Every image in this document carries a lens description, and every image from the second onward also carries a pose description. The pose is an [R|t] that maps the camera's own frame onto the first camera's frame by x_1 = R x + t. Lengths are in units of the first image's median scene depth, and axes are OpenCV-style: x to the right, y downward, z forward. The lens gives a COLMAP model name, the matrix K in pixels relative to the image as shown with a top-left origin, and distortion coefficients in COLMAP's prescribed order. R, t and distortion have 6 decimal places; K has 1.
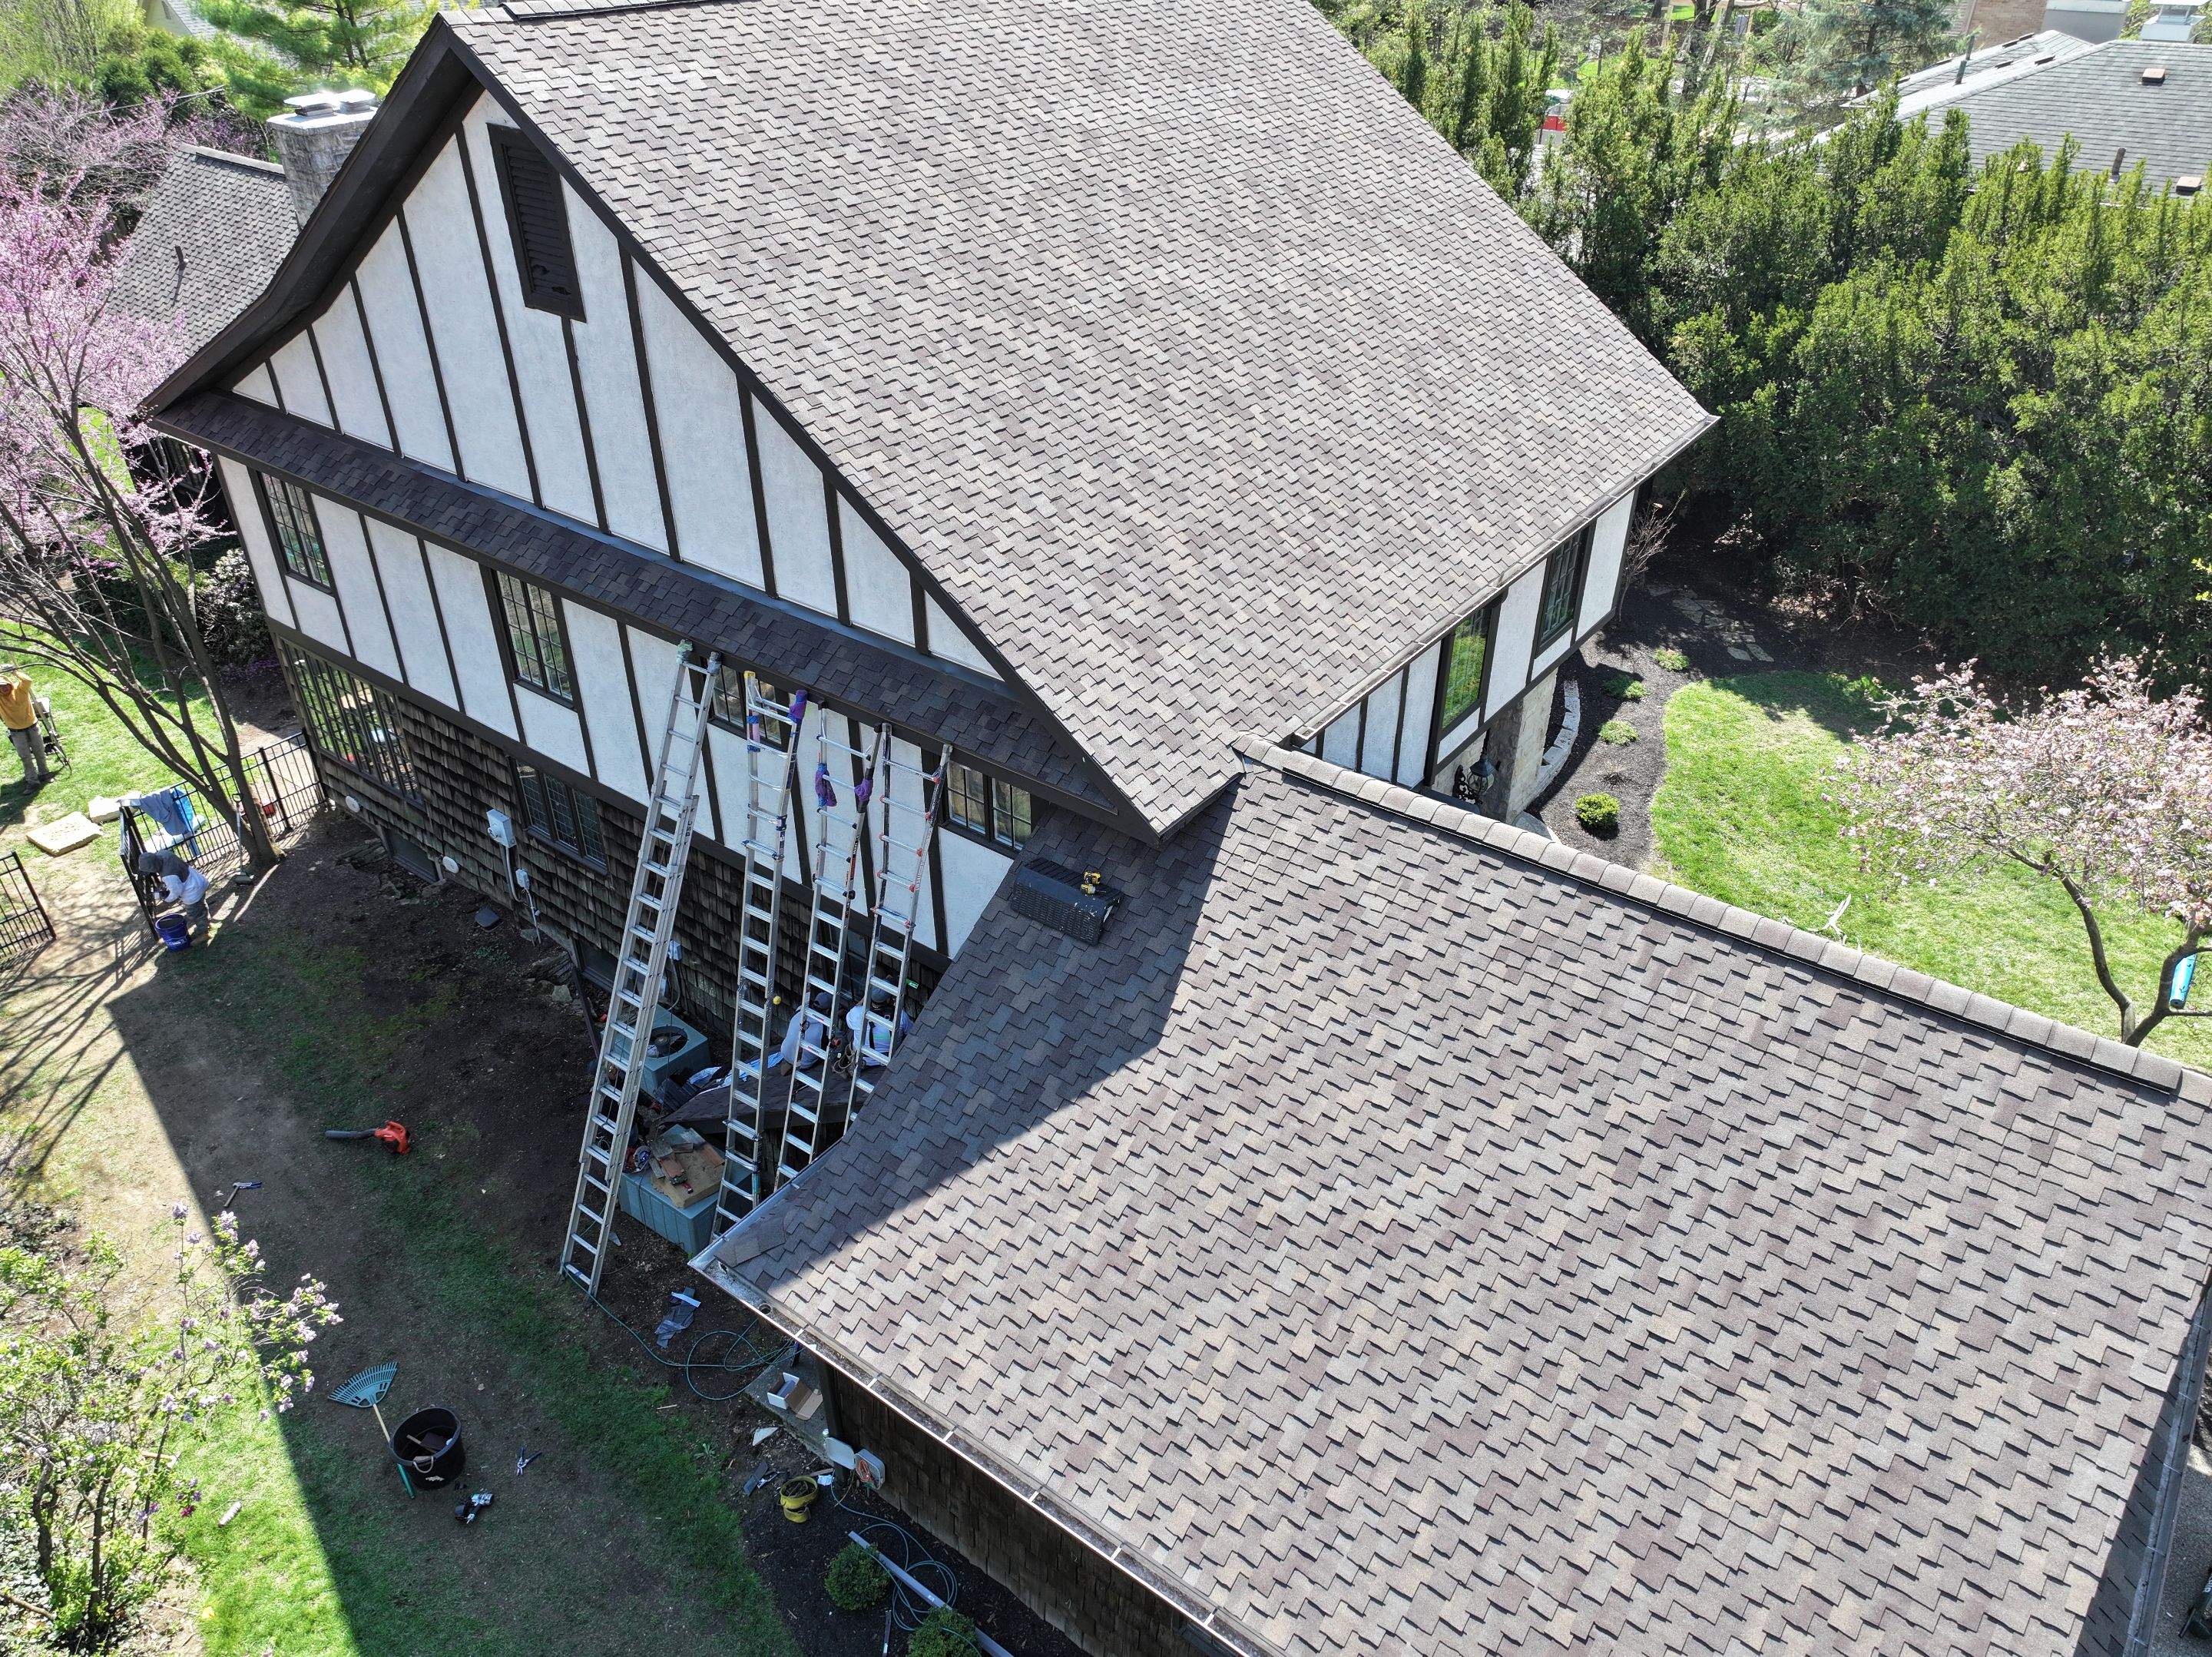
lens RADIAL K [[1548.0, 0, 1111.6], [0, 1548.0, 821.5], [0, 0, 1]] dist [0.006111, 0.003084]
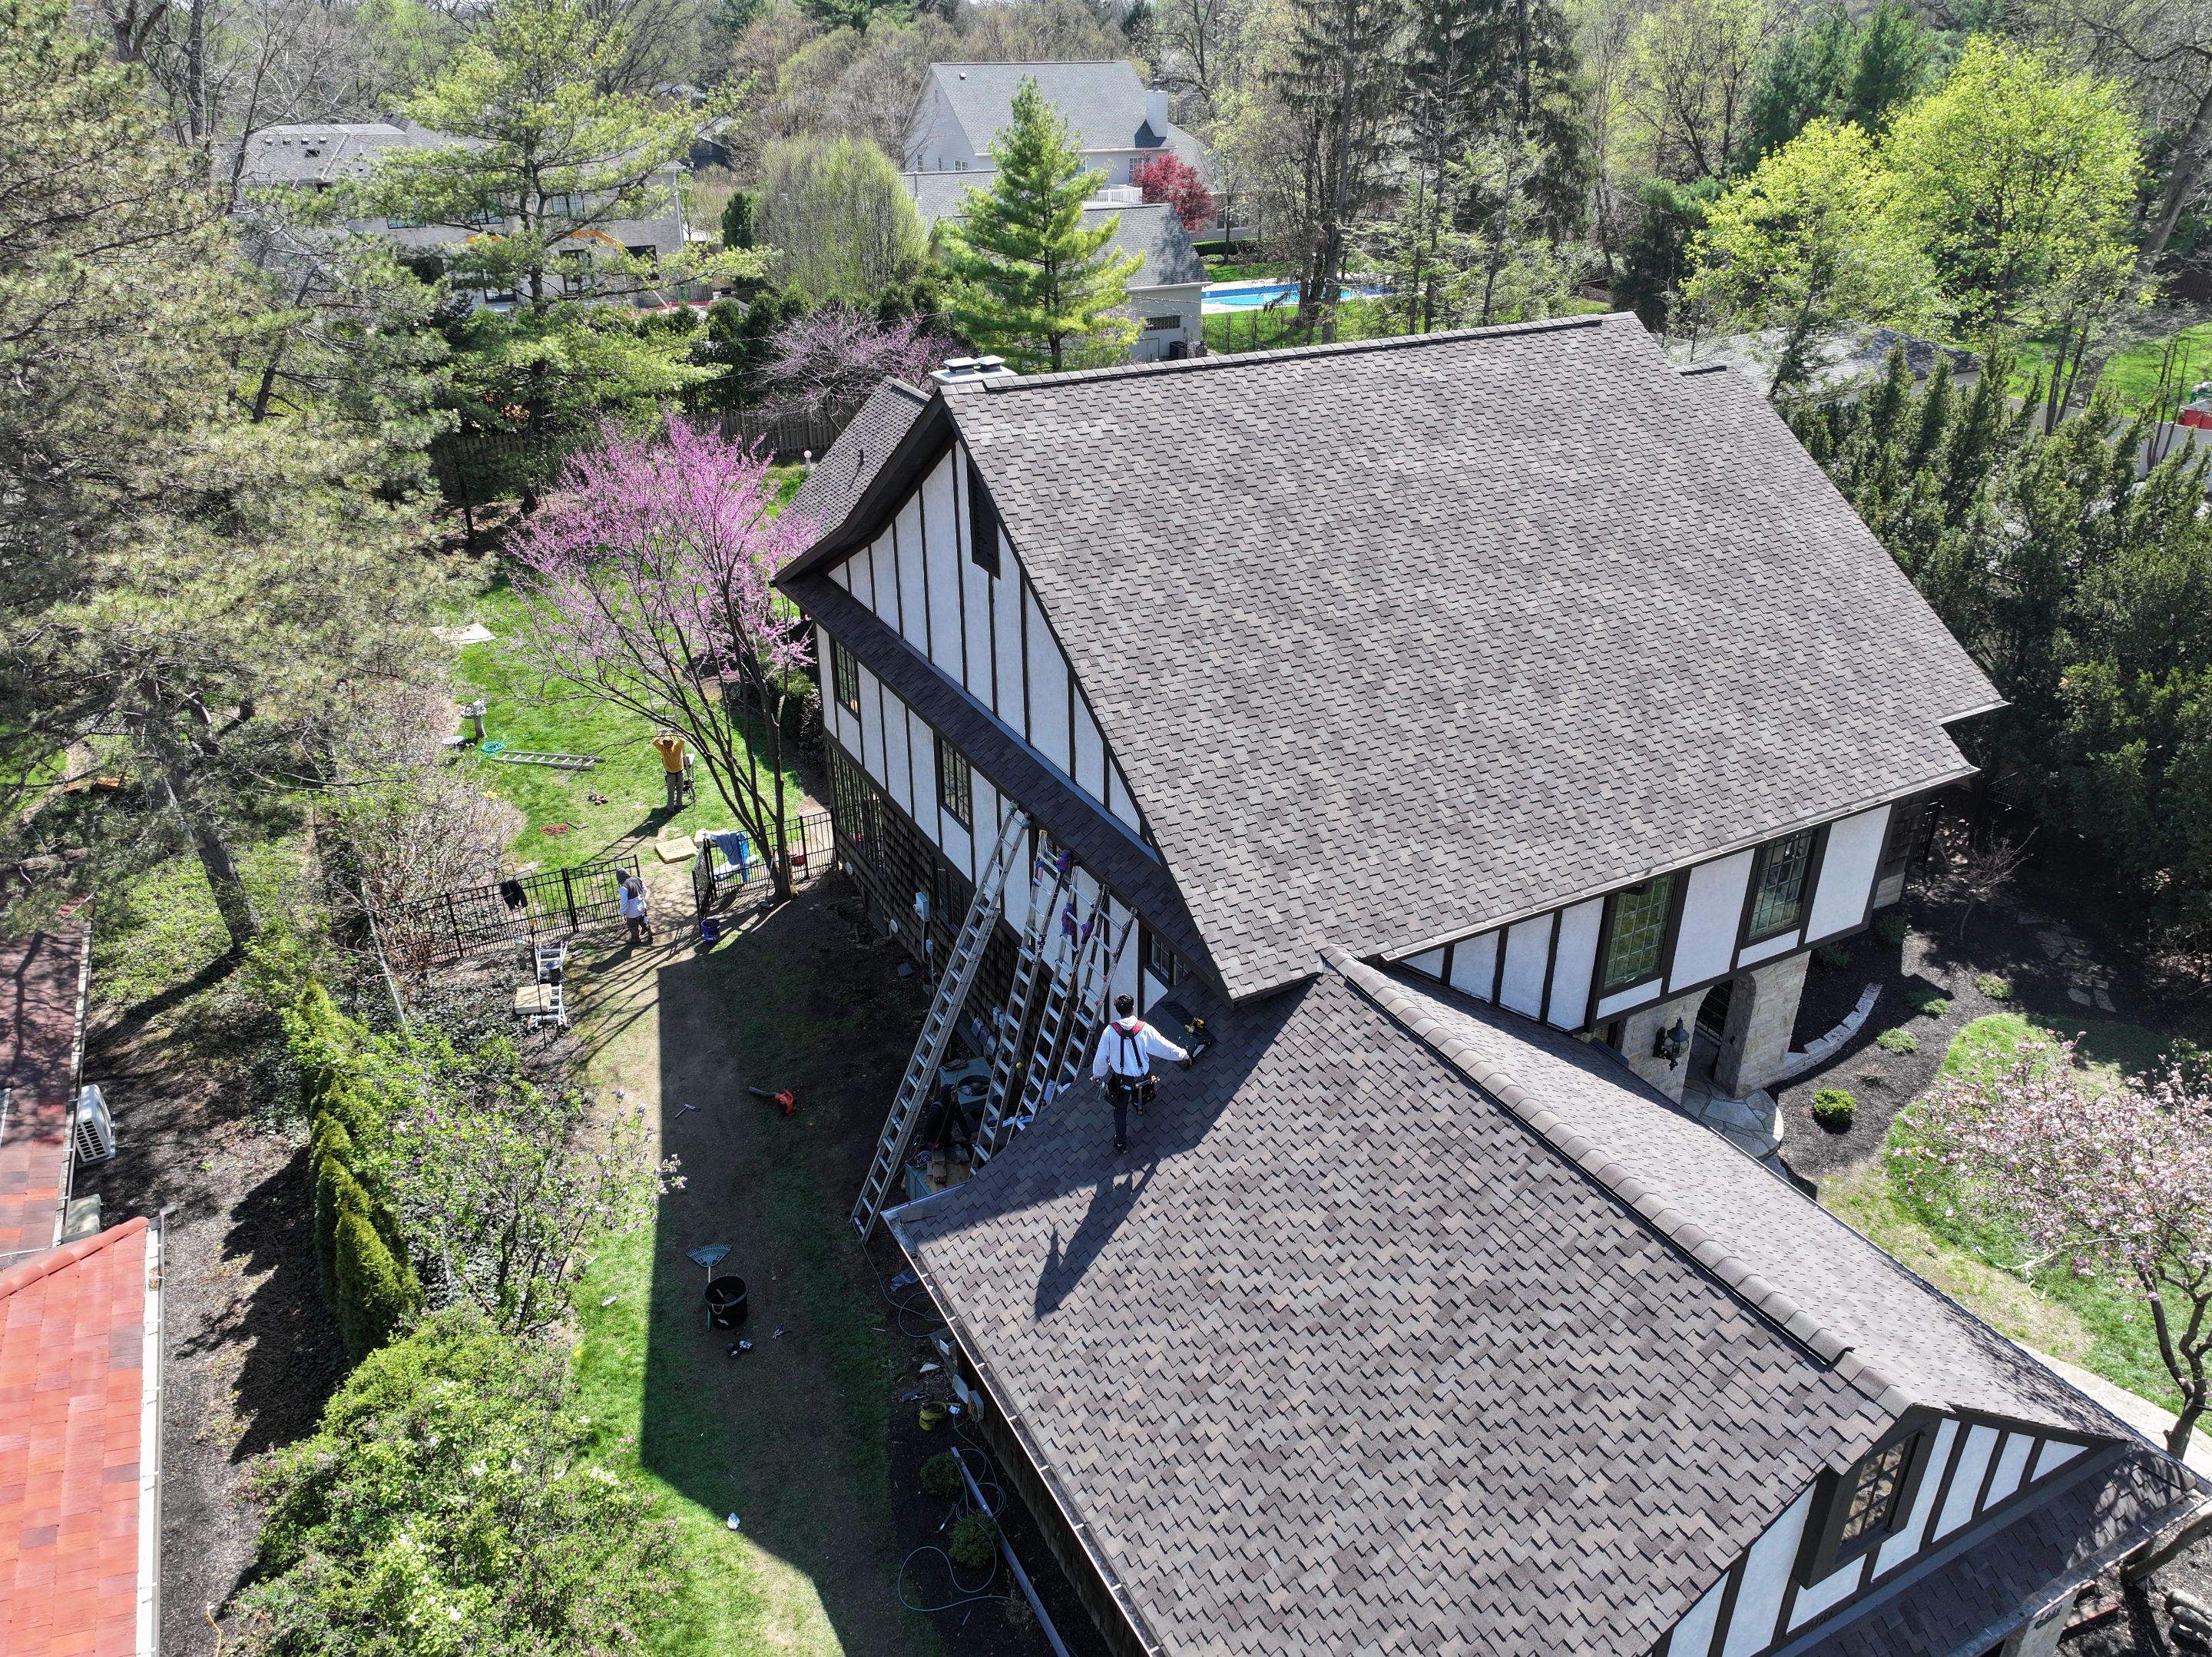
lens RADIAL K [[1545.8, 0, 1114.9], [0, 1545.8, 823.0], [0, 0, 1]] dist [-0.002438, 0.020198]
pose [[0.909785, 0.186709, -0.370717, 0.336406], [-0.224112, 0.972708, -0.060102, -0.031857], [0.349378, 0.137763, 0.926799, -0.281354]]
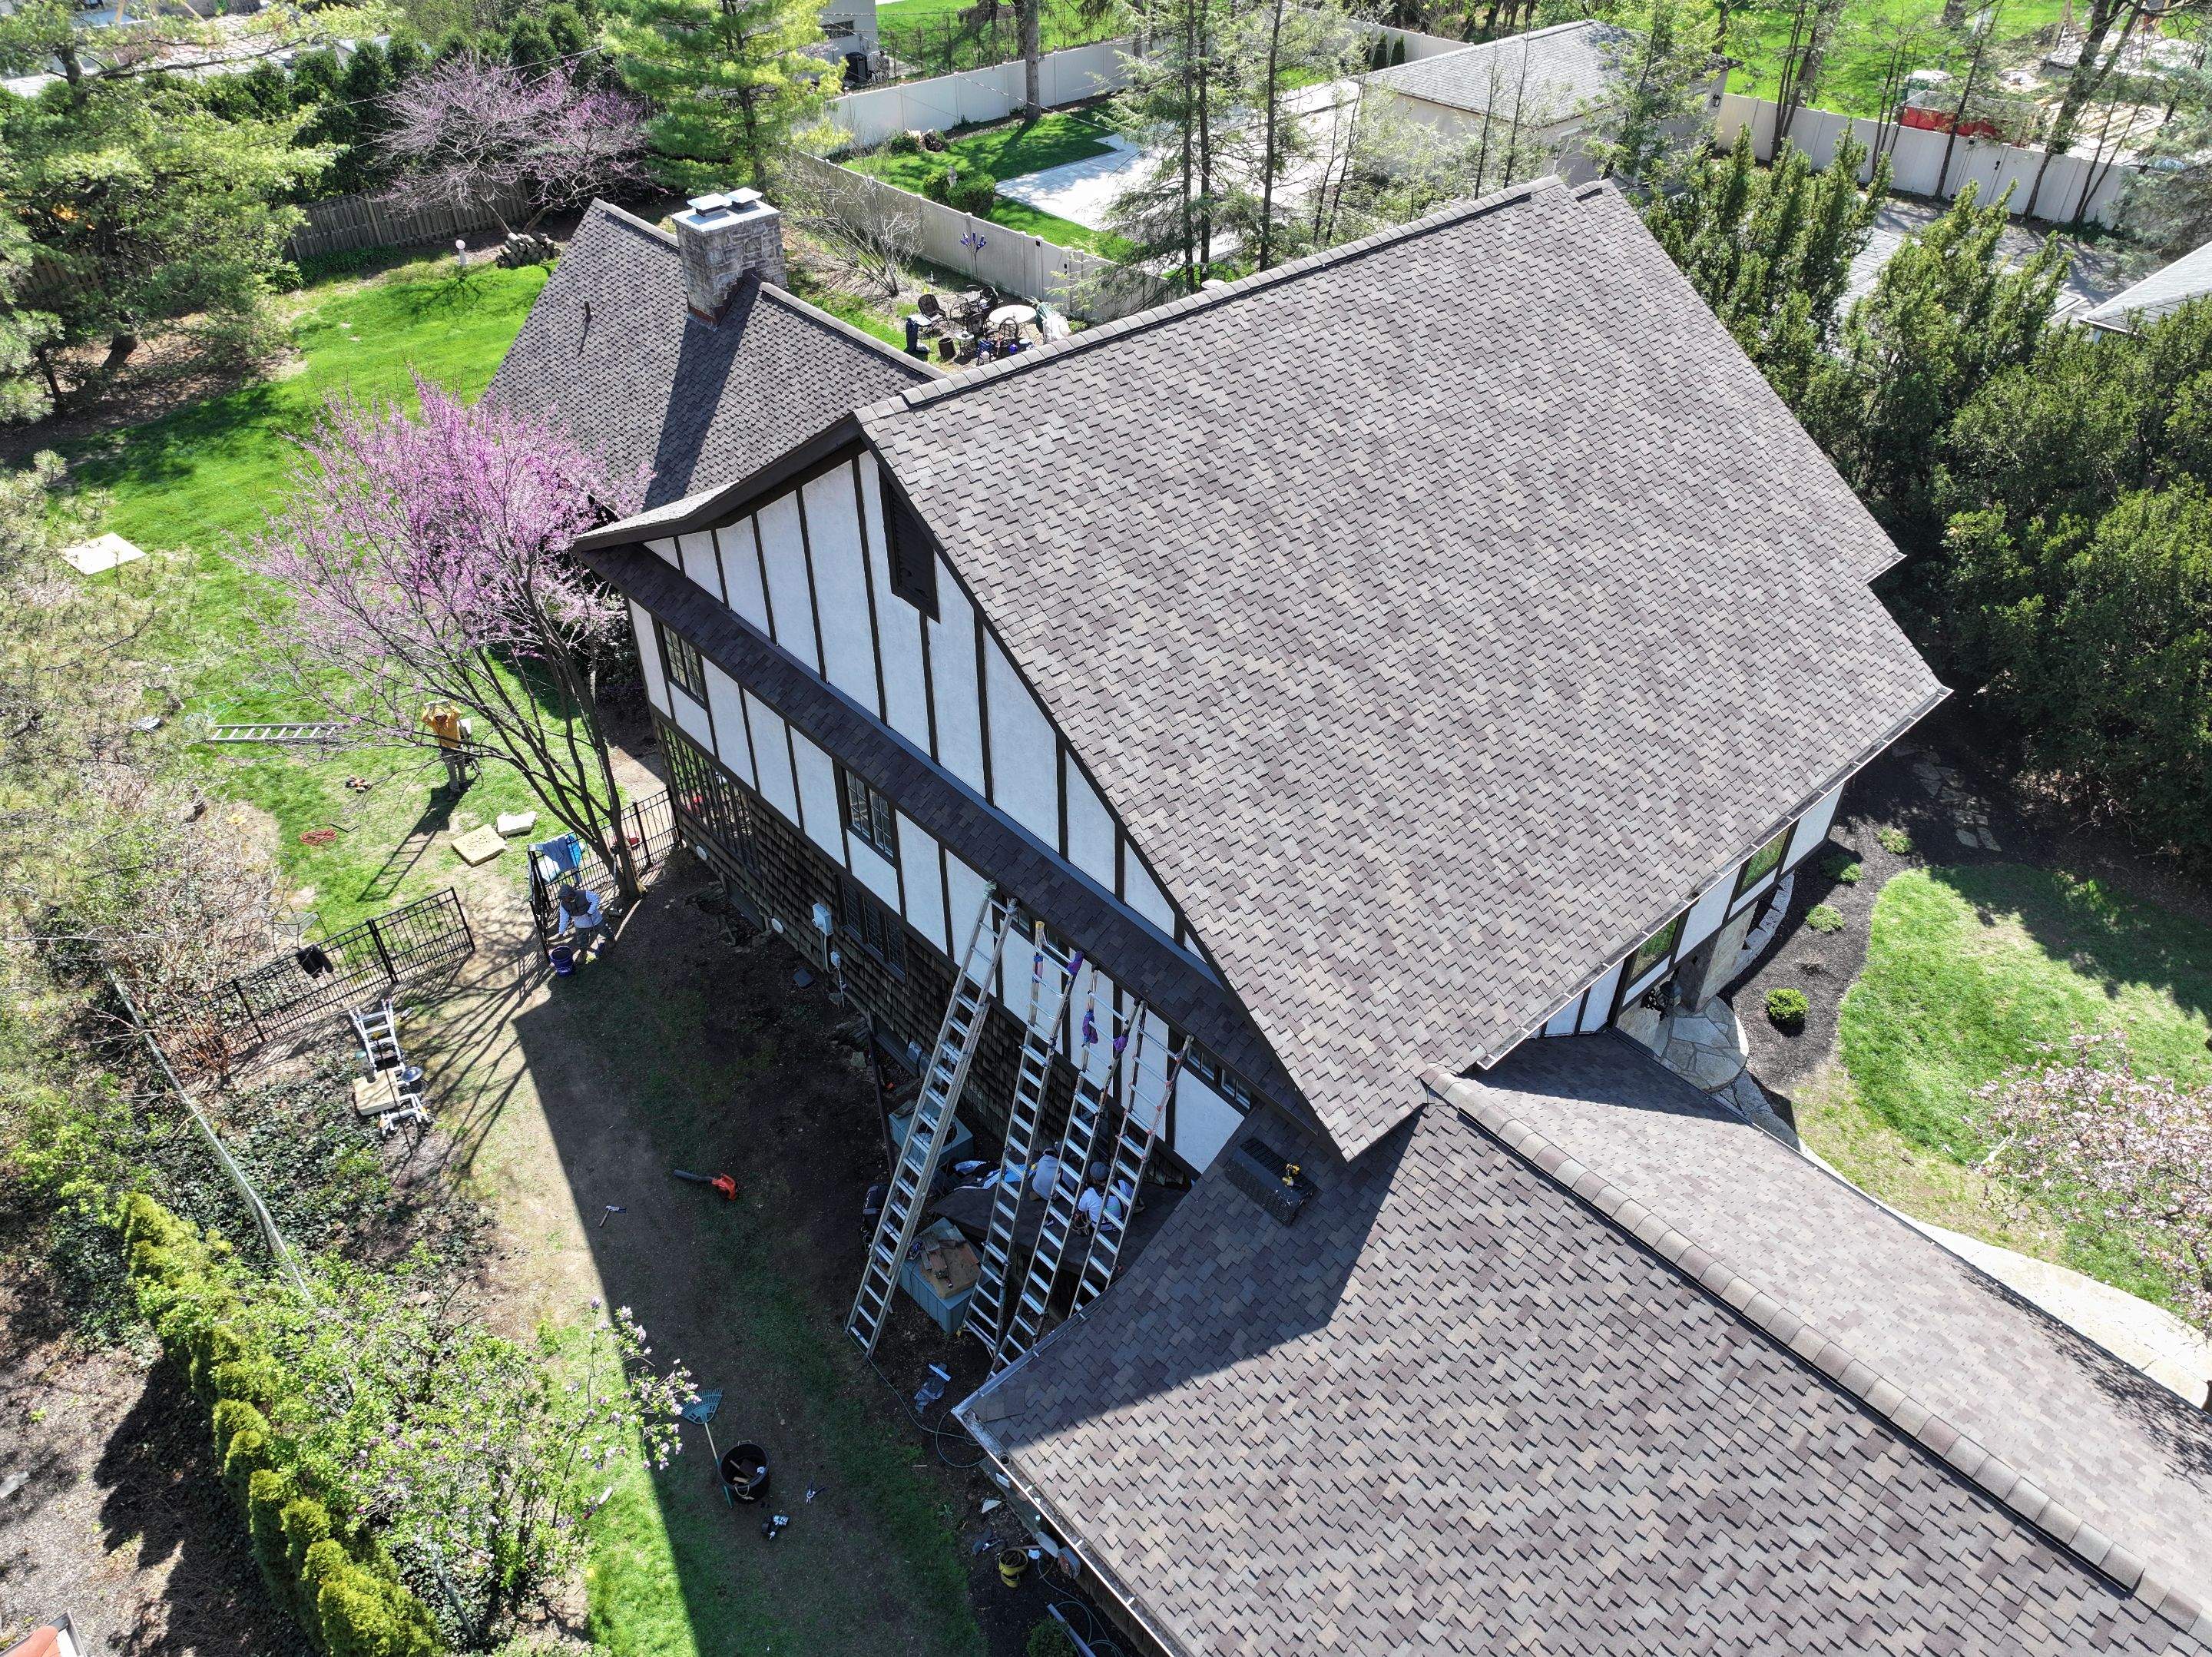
lens RADIAL K [[1545.8, 0, 1114.9], [0, 1545.8, 823.0], [0, 0, 1]] dist [-0.002438, 0.020198]
pose [[0.981329, 0.121791, -0.148863, -0.001358], [-0.106457, 0.988544, 0.106992, -0.300541], [0.160188, -0.089147, 0.983053, -0.186572]]
